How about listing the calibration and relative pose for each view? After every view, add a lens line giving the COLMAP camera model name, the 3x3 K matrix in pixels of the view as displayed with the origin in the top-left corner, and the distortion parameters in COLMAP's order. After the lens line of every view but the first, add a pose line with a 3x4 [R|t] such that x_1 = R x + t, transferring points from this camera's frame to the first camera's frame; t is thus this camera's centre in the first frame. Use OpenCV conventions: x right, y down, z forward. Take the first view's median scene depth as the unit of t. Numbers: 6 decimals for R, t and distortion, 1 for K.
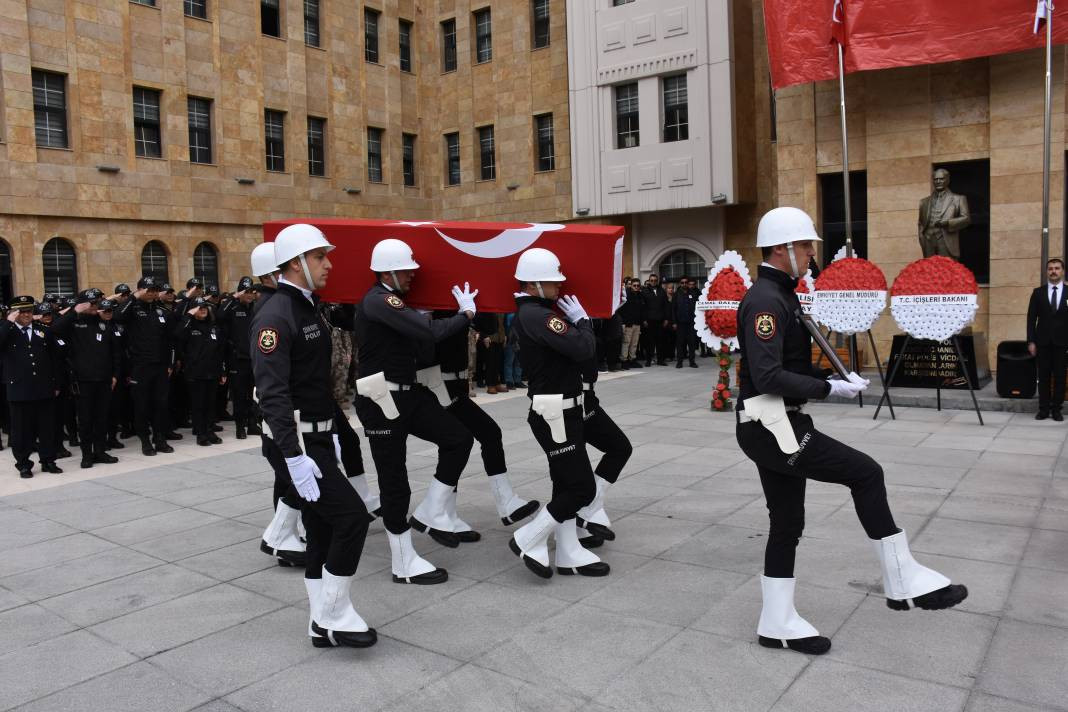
lens RADIAL K [[817.7, 0, 536.9], [0, 817.7, 372.7], [0, 0, 1]] dist [-0.123248, 0.059563]
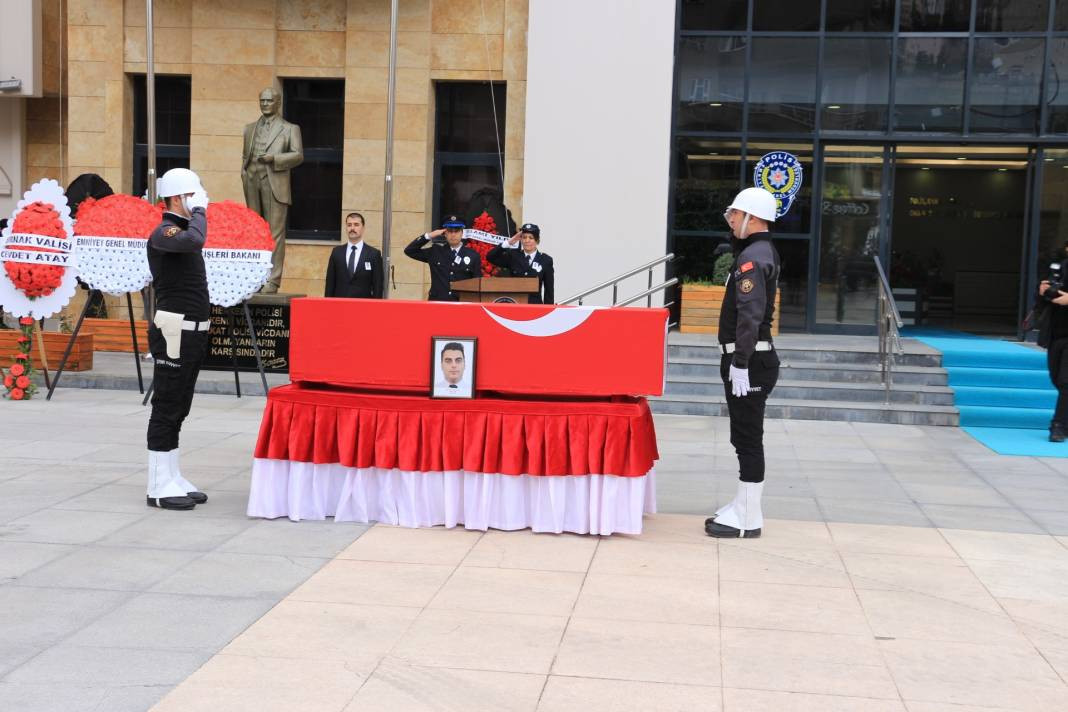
lens RADIAL K [[1433.9, 0, 542.7], [0, 1433.9, 338.7], [0, 0, 1]] dist [0.072996, 0.000000]
pose [[0.866295, 0.028704, 0.498708, 0.029189], [-0.012514, 0.999281, -0.035778, 0.019416], [-0.499376, 0.024754, 0.866032, -0.200339]]
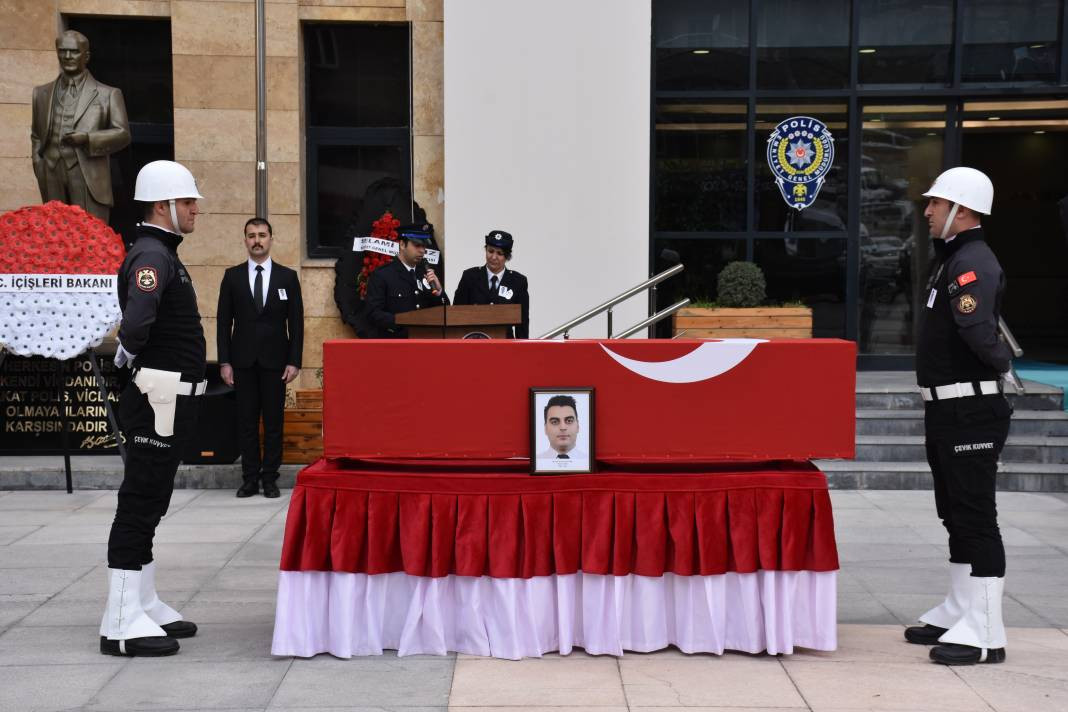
lens RADIAL K [[2079.7, 0, 545.1], [0, 2079.7, 361.2], [0, 0, 1]] dist [0.473614, 0.000000]
pose [[0.795906, 0.007064, 0.605380, -0.053687], [0.027894, 0.998442, -0.048324, 0.019622], [-0.604778, 0.055348, 0.794469, -0.170692]]
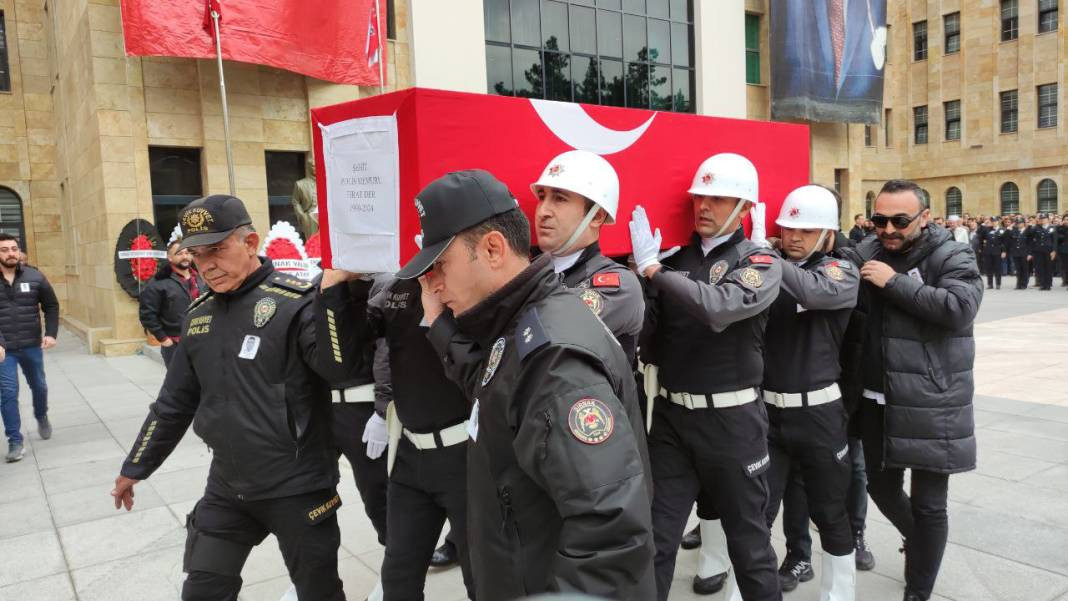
lens RADIAL K [[786.9, 0, 533.3], [0, 786.9, 296.9], [0, 0, 1]] dist [0.023063, -0.004464]
pose [[0.316660, -0.048297, 0.947309, -0.306397], [0.119647, 0.992760, 0.010619, -0.012313], [-0.940963, 0.109980, 0.320145, 0.191332]]
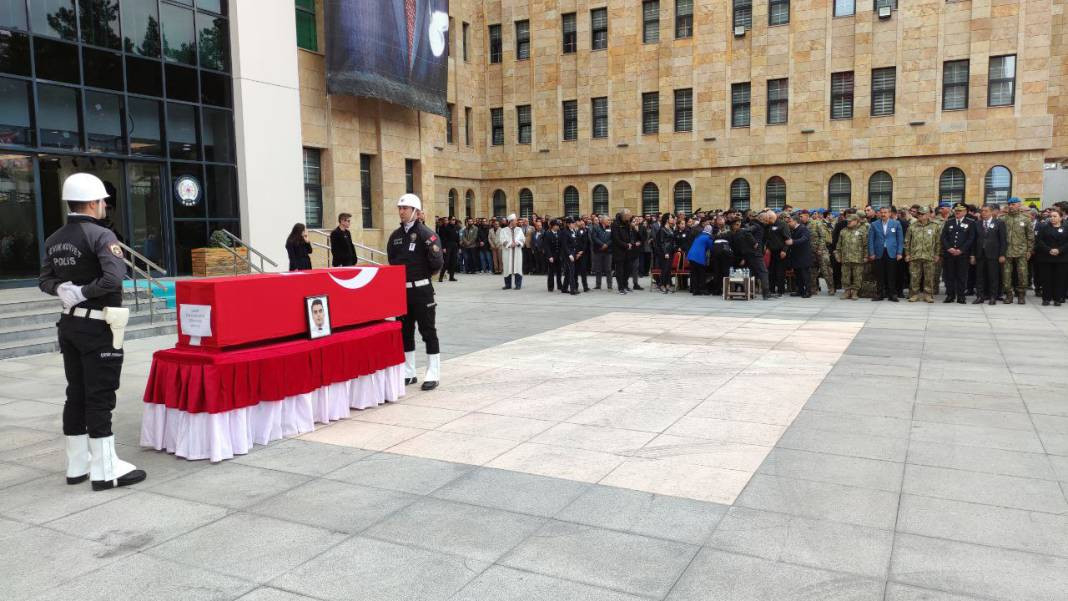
lens RADIAL K [[786.9, 0, 537.4], [0, 786.9, 304.1], [0, 0, 1]] dist [0.023063, -0.004464]
pose [[-0.167916, -0.064173, 0.983710, -0.133708], [0.111839, 0.990196, 0.083686, -0.010457], [-0.979437, 0.124069, -0.159093, 0.144020]]
